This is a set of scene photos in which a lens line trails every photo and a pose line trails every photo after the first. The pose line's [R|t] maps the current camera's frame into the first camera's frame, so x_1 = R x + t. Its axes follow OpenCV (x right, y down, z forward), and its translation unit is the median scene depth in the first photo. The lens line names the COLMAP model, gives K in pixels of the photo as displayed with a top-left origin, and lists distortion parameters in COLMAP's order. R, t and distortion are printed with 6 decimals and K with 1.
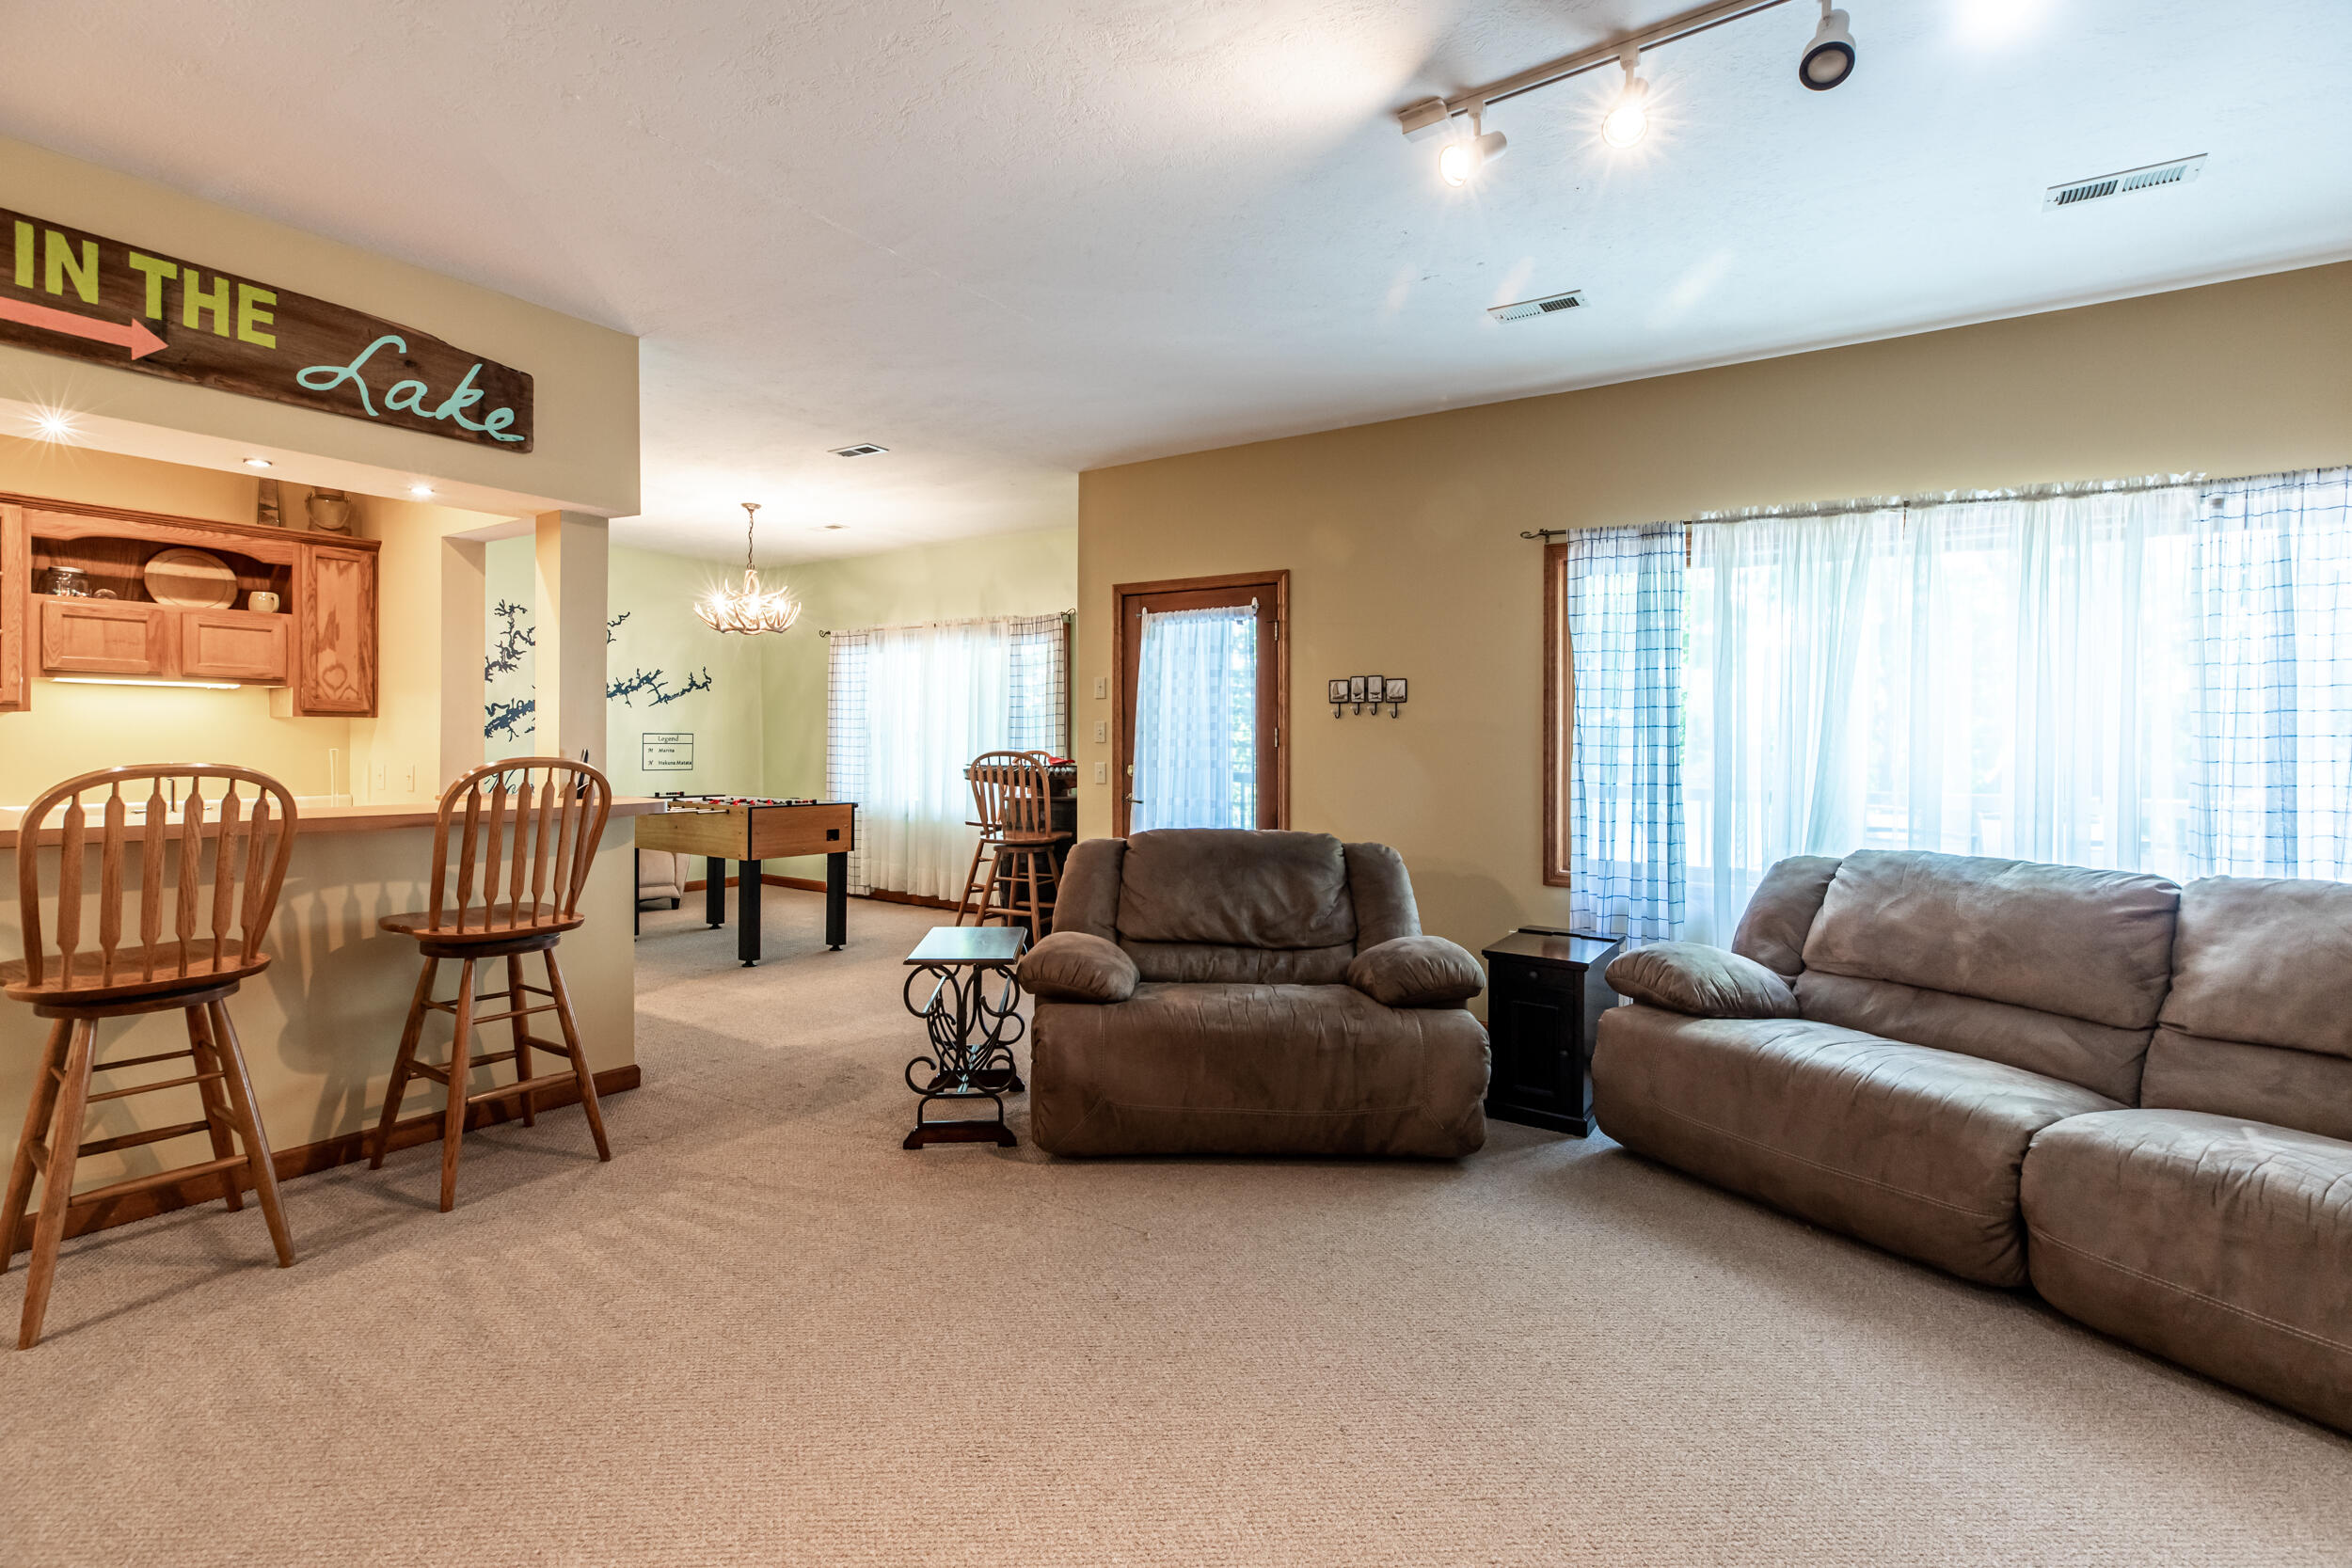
lens RADIAL K [[1073.2, 0, 1165.5], [0, 1073.2, 765.9], [0, 0, 1]] dist [0.004026, 0.000169]
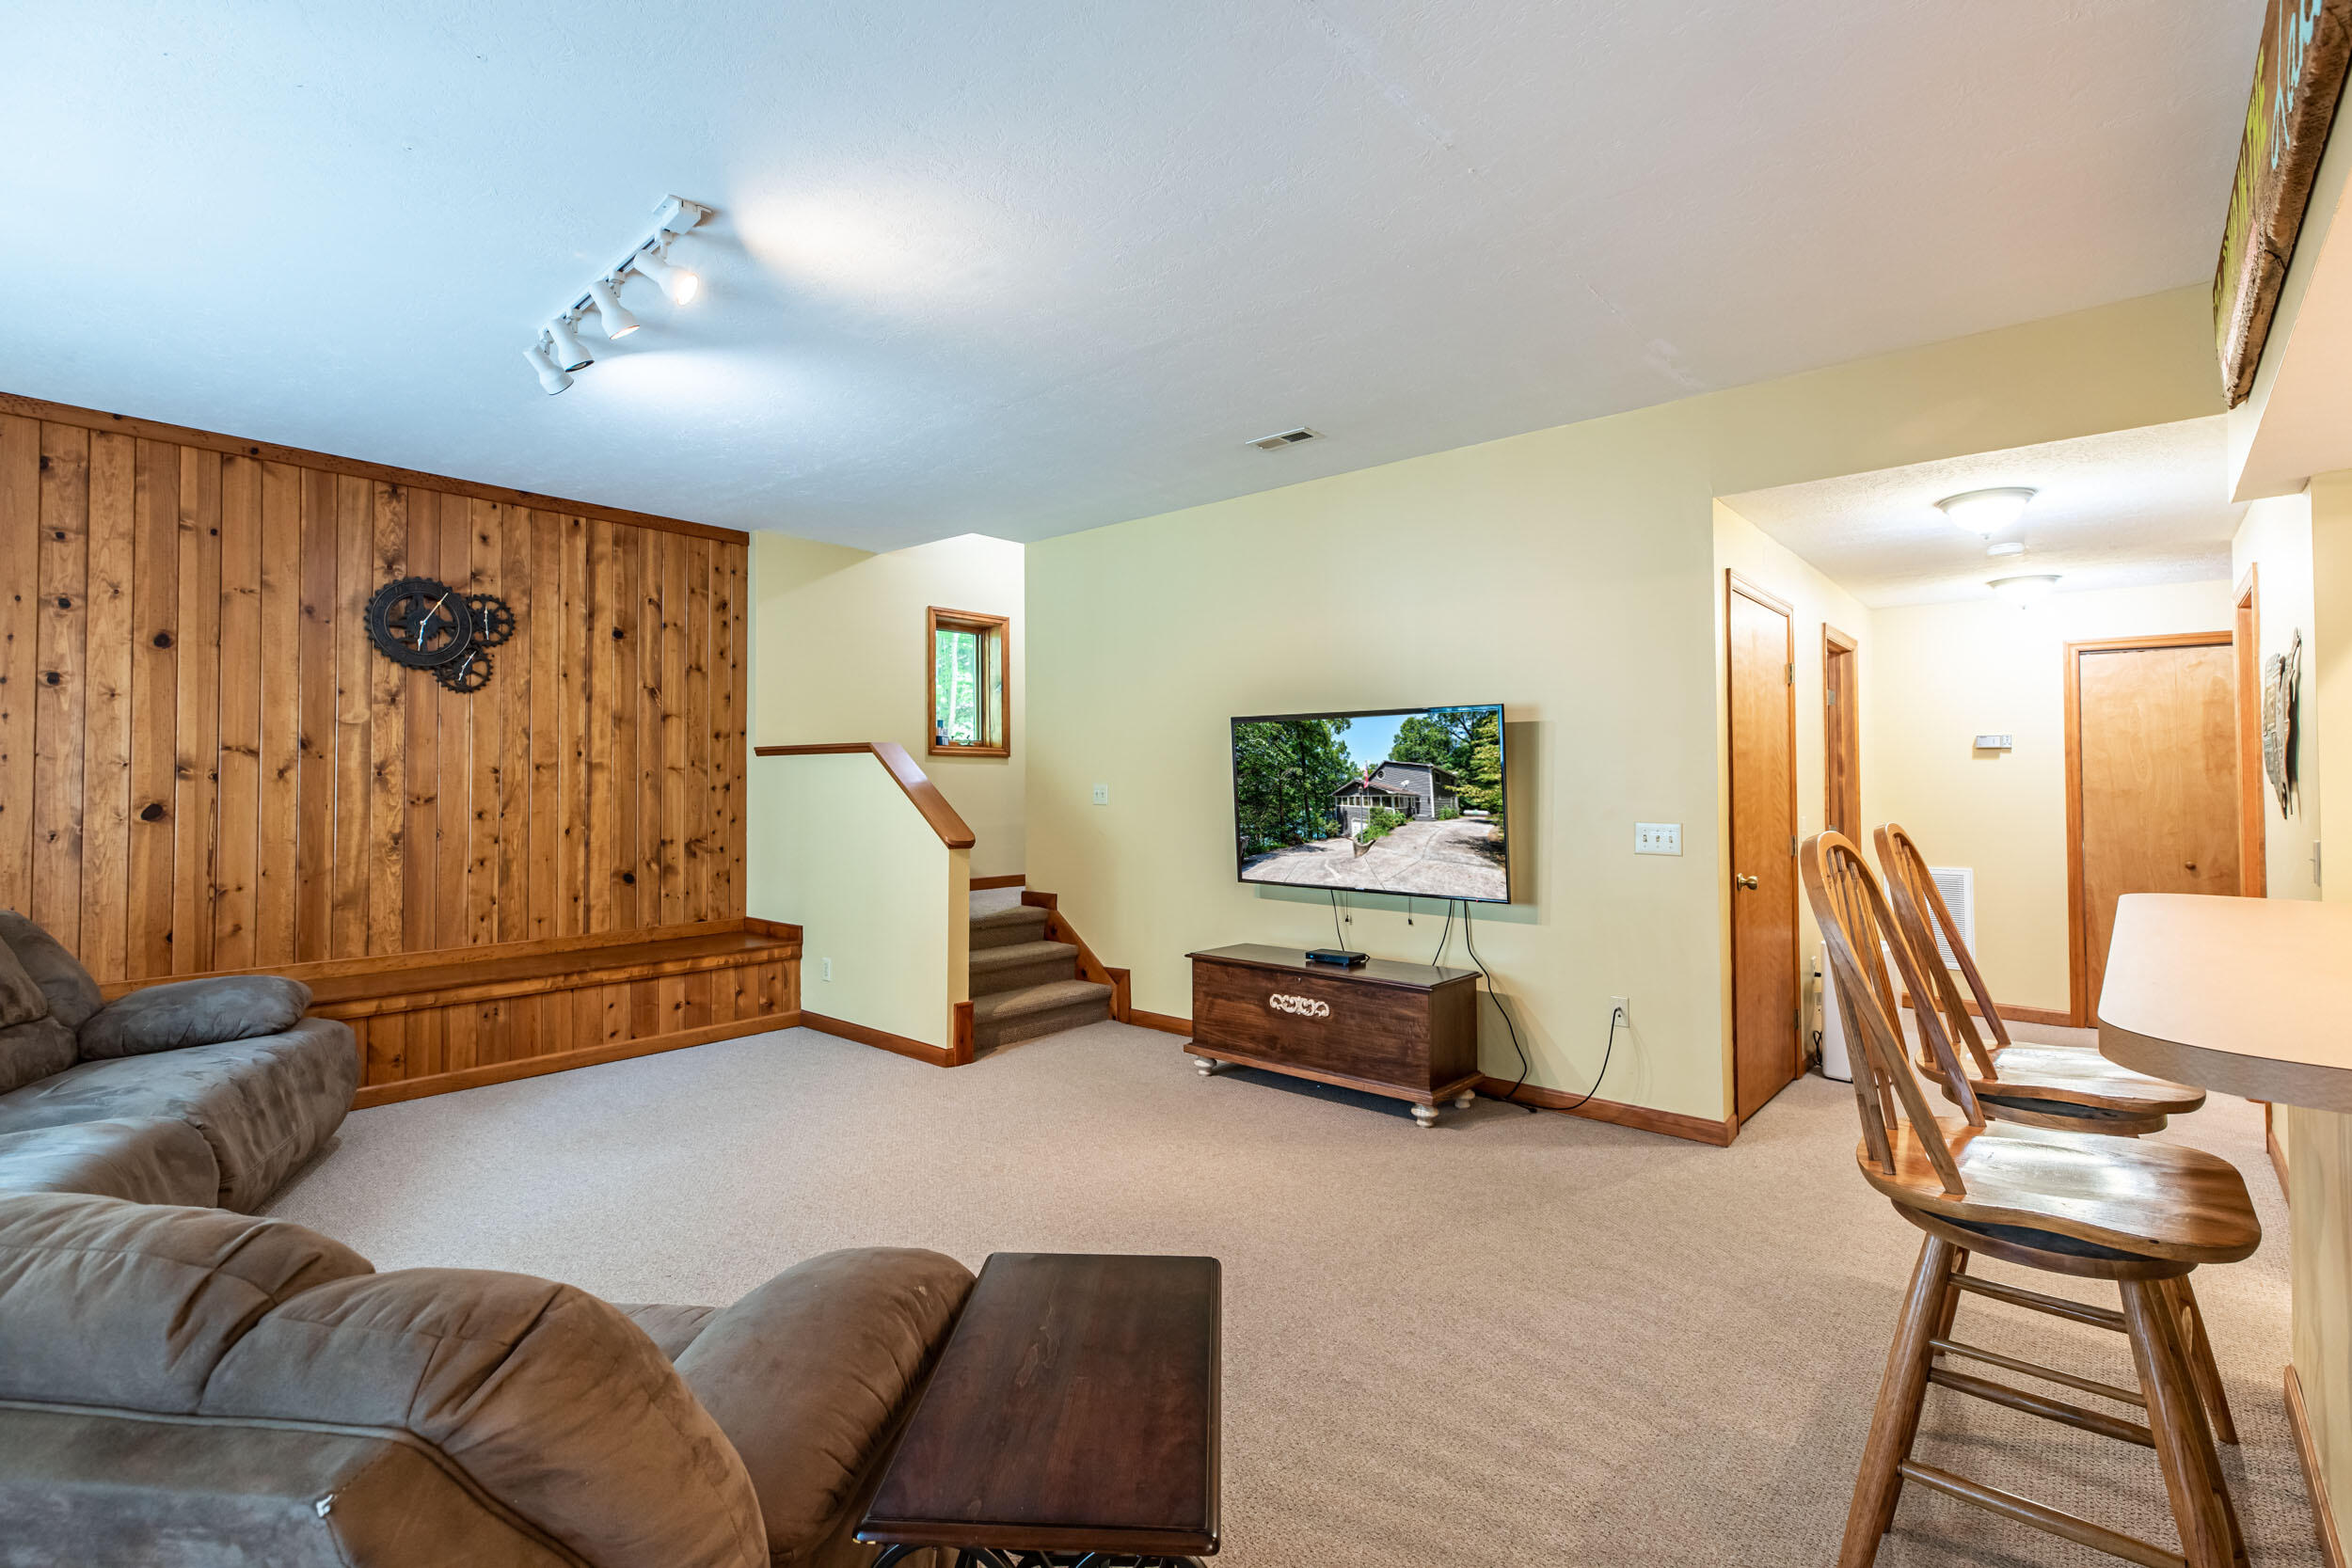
lens RADIAL K [[1073.2, 0, 1165.5], [0, 1073.2, 765.9], [0, 0, 1]] dist [0.004026, 0.000169]
pose [[-0.990571, -0.003896, 0.136948, -0.358190], [-0.006596, 0.999793, -0.019273, -0.028864], [-0.136844, -0.019994, -0.990391, 1.856501]]
